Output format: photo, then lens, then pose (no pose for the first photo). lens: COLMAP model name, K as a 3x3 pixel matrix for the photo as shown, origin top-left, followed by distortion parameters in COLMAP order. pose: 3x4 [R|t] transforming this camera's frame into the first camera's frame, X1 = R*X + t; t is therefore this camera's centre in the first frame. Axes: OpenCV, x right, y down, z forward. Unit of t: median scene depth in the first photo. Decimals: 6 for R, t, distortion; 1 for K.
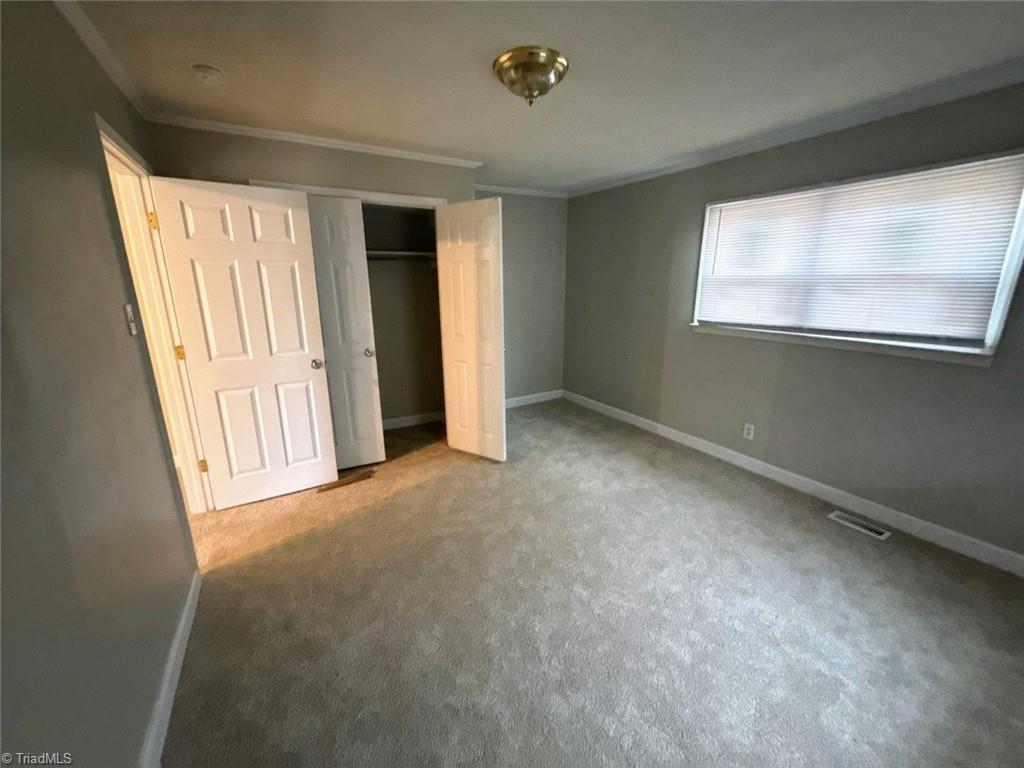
lens RADIAL K [[406.4, 0, 512.0], [0, 406.4, 384.0], [0, 0, 1]] dist [-0.000375, 0.000039]
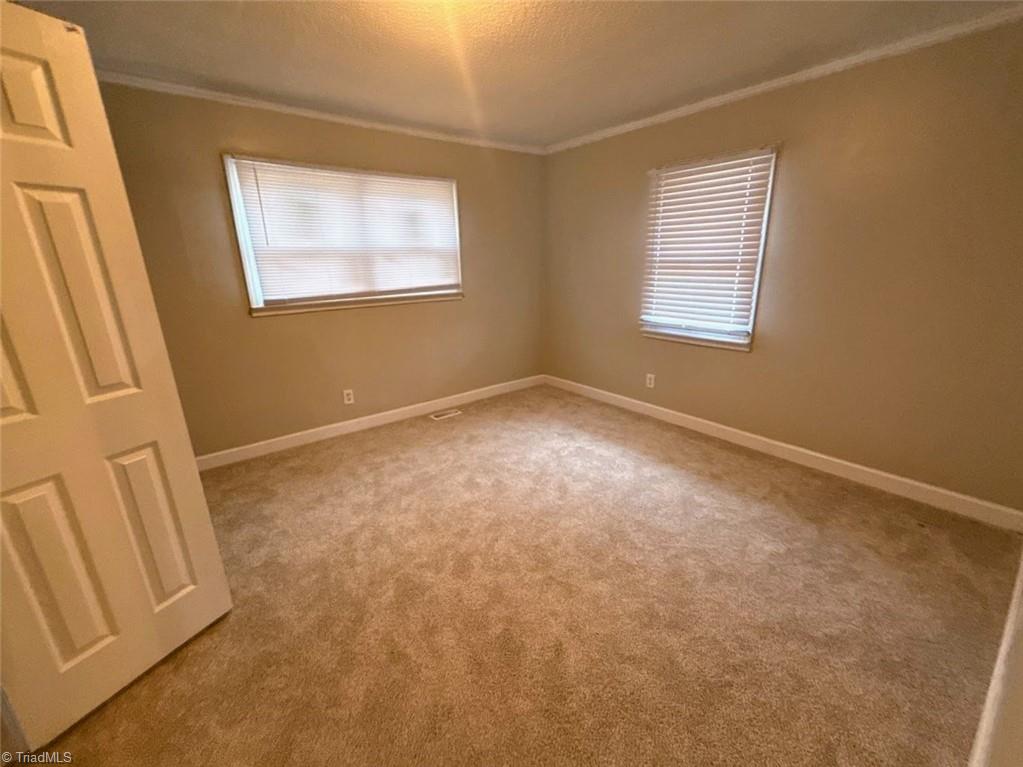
lens RADIAL K [[436.6, 0, 511.5], [0, 436.6, 383.5], [0, 0, 1]] dist [-0.002211, 0.000163]
pose [[-0.157818, -0.273788, 0.948754, -0.562327], [0.258562, 0.915815, 0.307292, -0.157508], [-0.953016, 0.293808, -0.073741, 0.687365]]
